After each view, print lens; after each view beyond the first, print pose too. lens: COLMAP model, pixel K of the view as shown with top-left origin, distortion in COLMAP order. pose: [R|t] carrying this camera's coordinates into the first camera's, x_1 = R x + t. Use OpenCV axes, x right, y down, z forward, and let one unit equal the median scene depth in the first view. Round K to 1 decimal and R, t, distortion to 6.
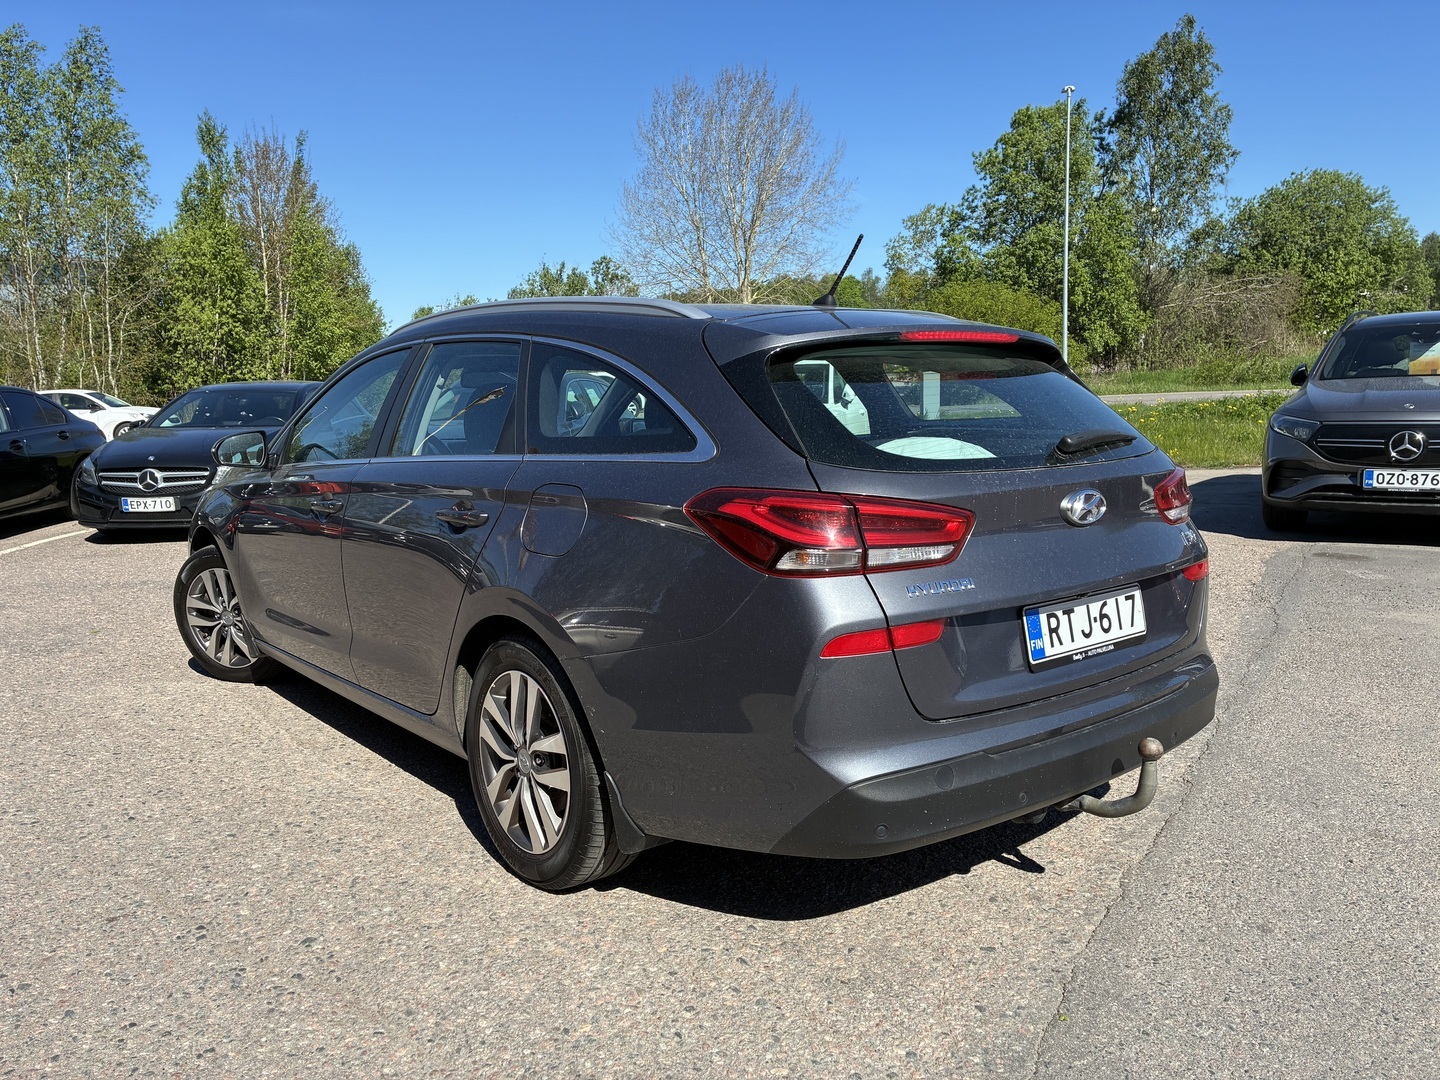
lens RADIAL K [[1096.5, 0, 718.6], [0, 1096.5, 525.3], [0, 0, 1]] dist [0.000538, 0.000362]
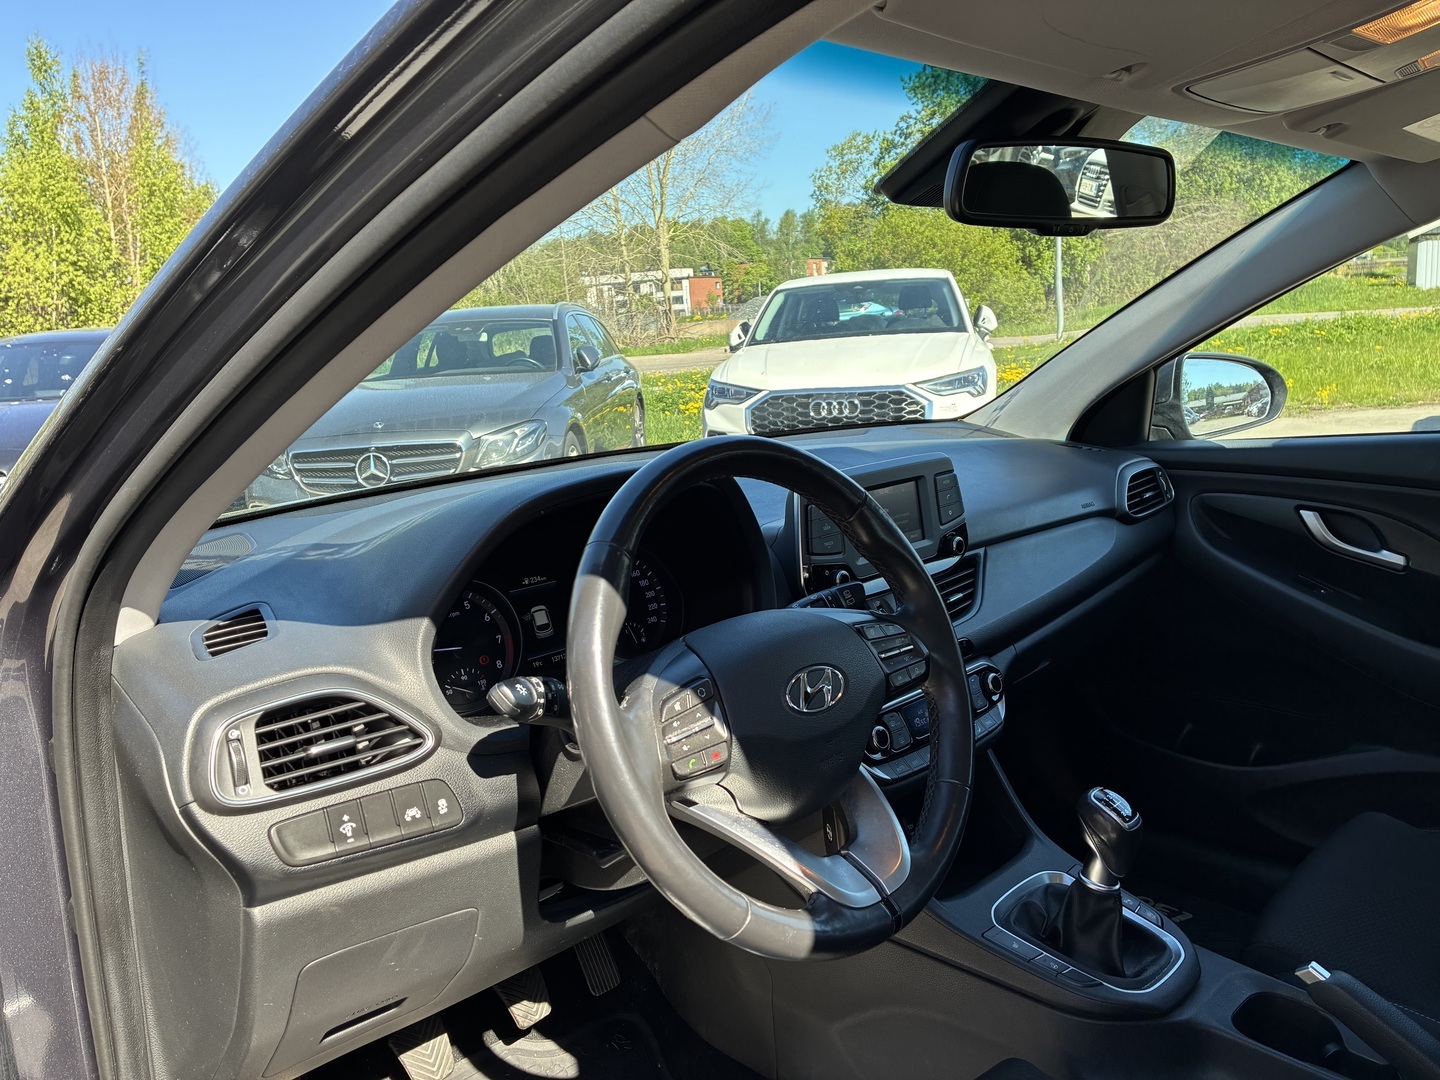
lens RADIAL K [[1079.9, 0, 723.9], [0, 1079.9, 523.7], [0, 0, 1]] dist [0.016186, -0.000587]
pose [[0.994408, -0.040874, 0.097376, -0.023932], [0.035940, 0.998005, 0.051898, -0.011716], [-0.099303, -0.048108, 0.993894, 0.083508]]
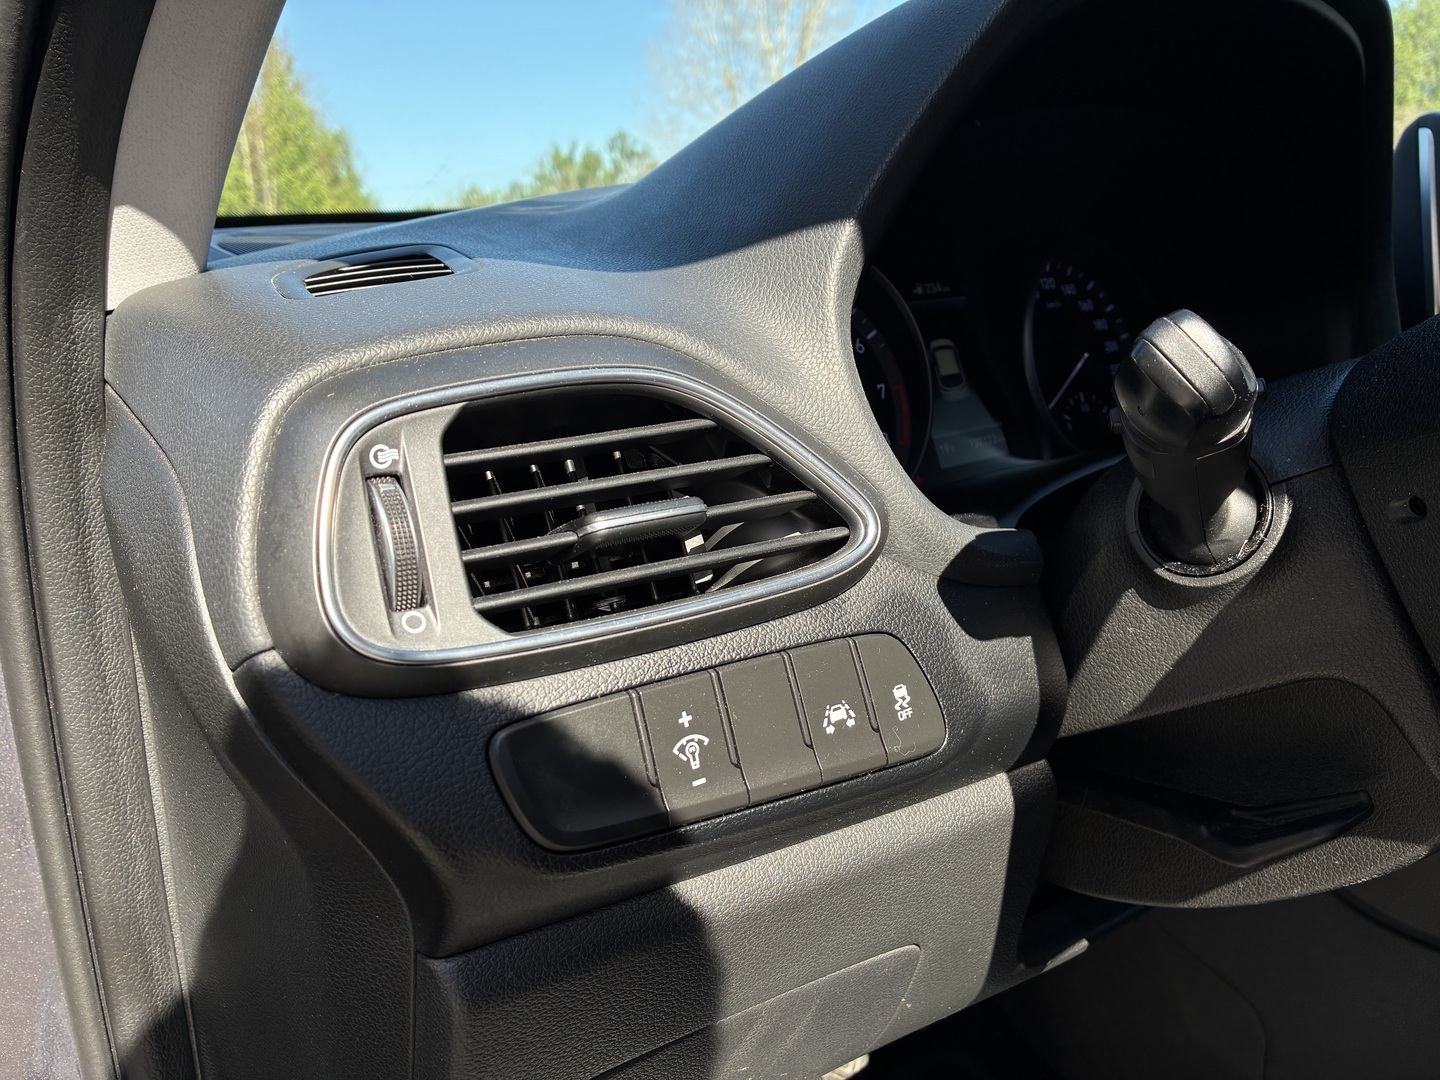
lens RADIAL K [[1096.5, 0, 718.6], [0, 1096.5, 525.3], [0, 0, 1]] dist [0.000538, 0.000362]
pose [[0.999018, -0.040807, -0.017263, -0.028680], [0.042281, 0.994480, 0.096032, -0.007528], [0.013249, -0.096667, 0.995229, 0.096549]]
